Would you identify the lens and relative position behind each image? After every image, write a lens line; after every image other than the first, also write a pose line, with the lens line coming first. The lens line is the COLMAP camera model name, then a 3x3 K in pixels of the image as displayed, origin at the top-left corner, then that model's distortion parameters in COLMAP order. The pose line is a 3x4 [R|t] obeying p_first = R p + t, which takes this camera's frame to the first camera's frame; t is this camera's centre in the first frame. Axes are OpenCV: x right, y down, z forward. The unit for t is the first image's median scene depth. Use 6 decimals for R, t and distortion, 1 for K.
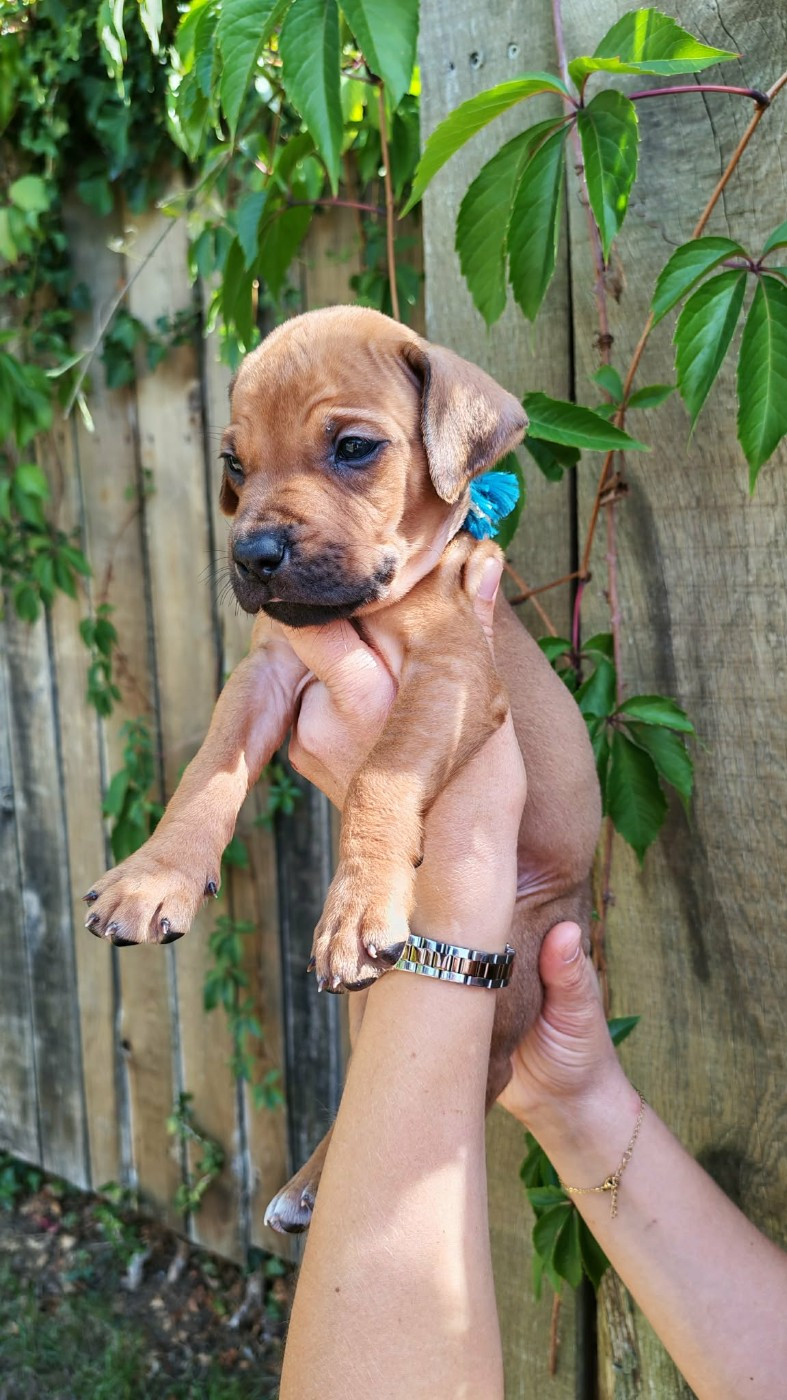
lens RADIAL K [[1090.6, 0, 379.8], [0, 1090.6, 705.4], [0, 0, 1]] dist [0.057302, -0.115721]
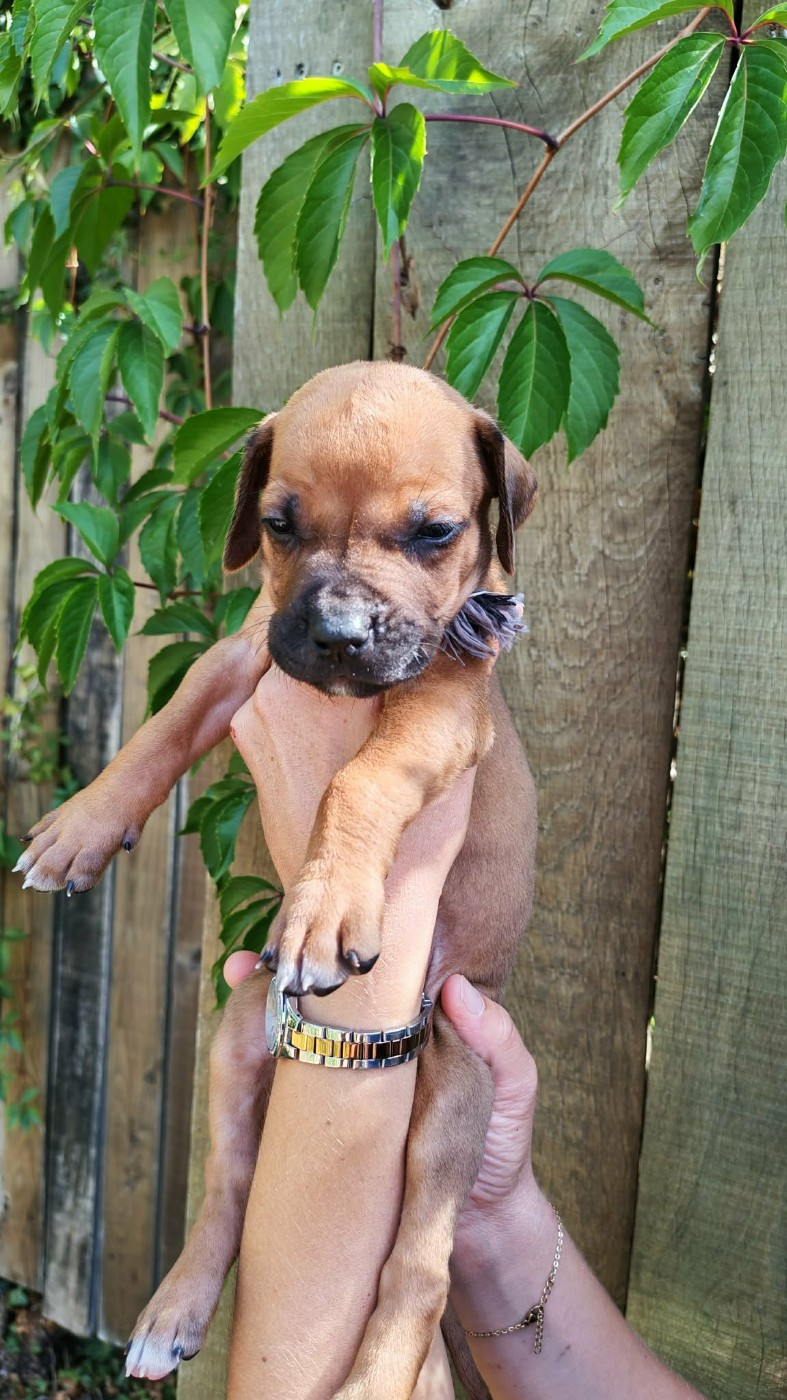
lens RADIAL K [[1090.6, 0, 405.4], [0, 1090.6, 697.4], [0, 0, 1]] dist [0.057302, -0.115721]
pose [[0.979255, 0.082920, 0.184890, 0.037608], [-0.076087, 0.996140, -0.043762, 0.032360], [-0.187805, 0.028786, 0.981784, -0.011657]]
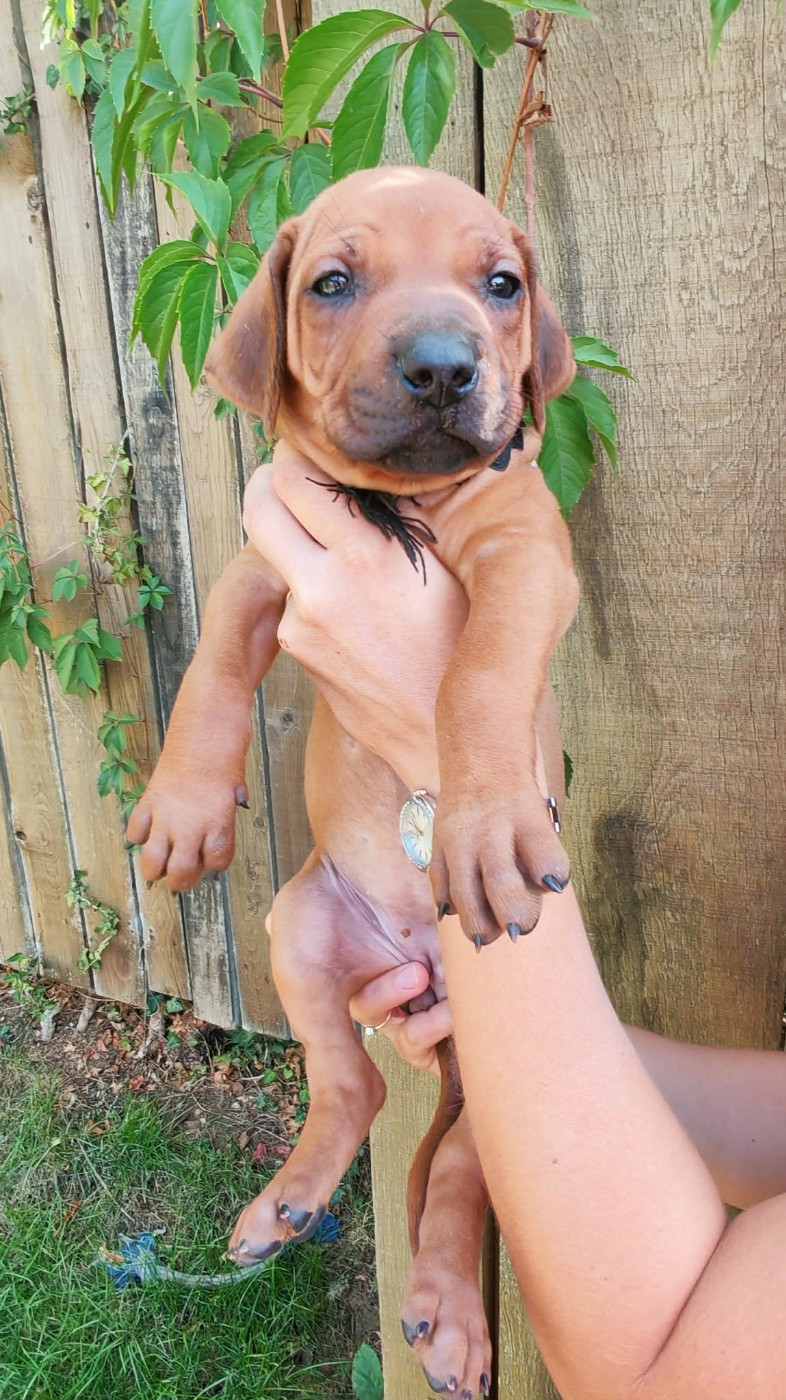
lens RADIAL K [[911.1, 0, 389.5], [0, 911.1, 703.9], [0, 0, 1]] dist [-0.014770, 0.008205]
pose [[0.982410, -0.058215, 0.177429, -0.058632], [0.030752, 0.987627, 0.153777, 0.142350], [-0.184186, -0.145616, 0.972045, 0.173640]]
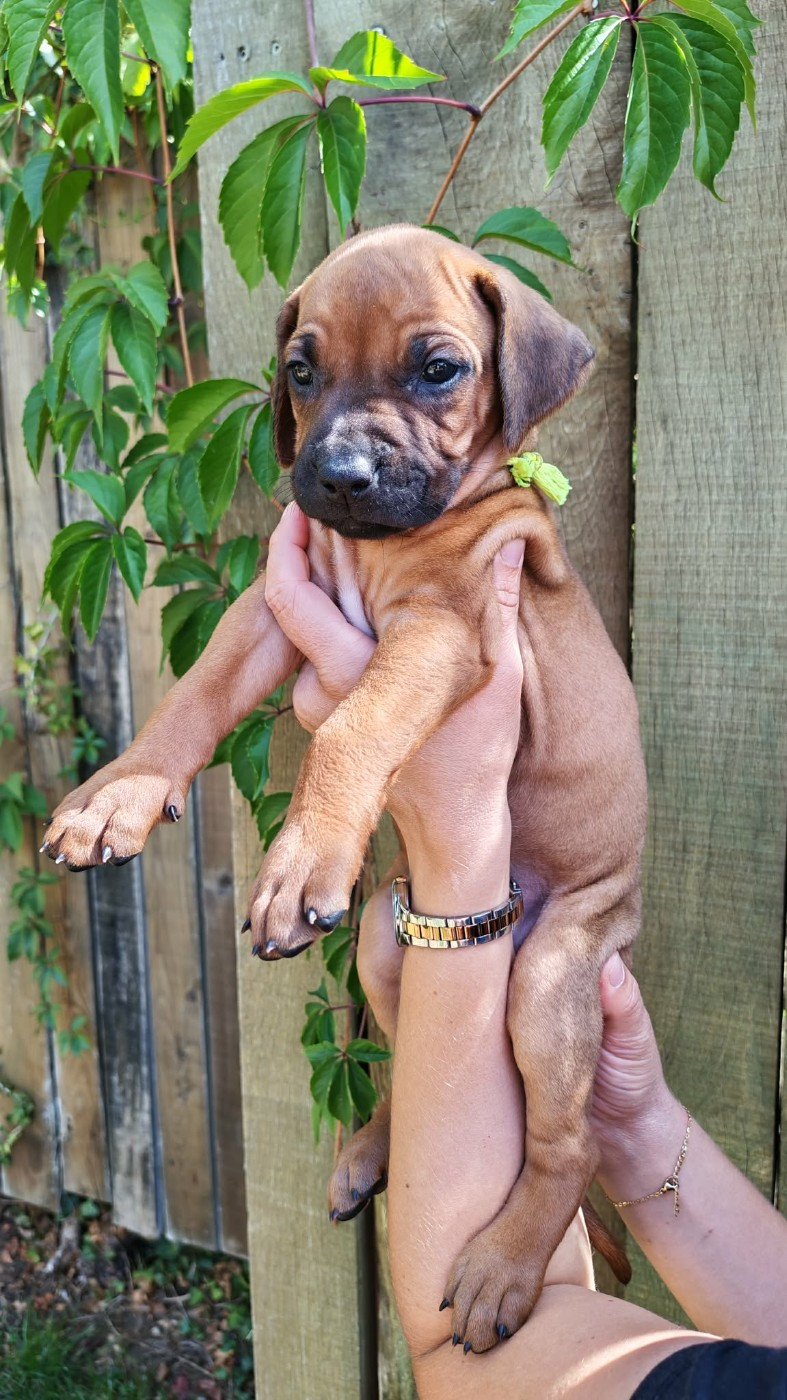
lens RADIAL K [[1090.6, 0, 394.5], [0, 1090.6, 695.2], [0, 0, 1]] dist [0.057302, -0.115721]
pose [[0.983453, -0.018265, 0.180241, 0.023338], [0.014509, 0.999650, 0.022131, 0.039413], [-0.180582, -0.019150, 0.983373, -0.127054]]
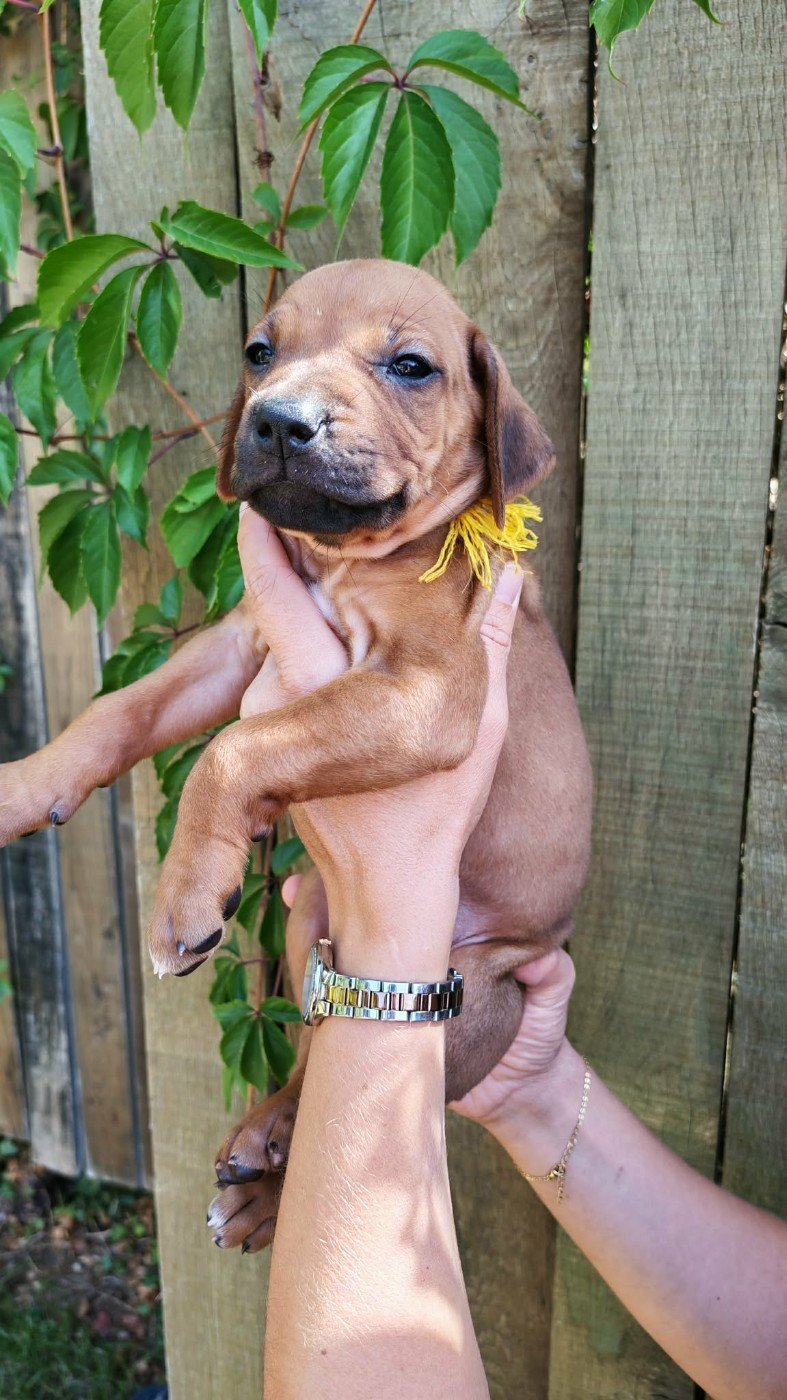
lens RADIAL K [[1090.6, 0, 376.9], [0, 1090.6, 707.5], [0, 0, 1]] dist [0.057302, -0.115721]
pose [[0.974395, -0.029276, 0.222927, 0.057816], [0.007479, 0.995158, 0.098002, 0.049436], [-0.224717, -0.093826, 0.969896, -0.015121]]
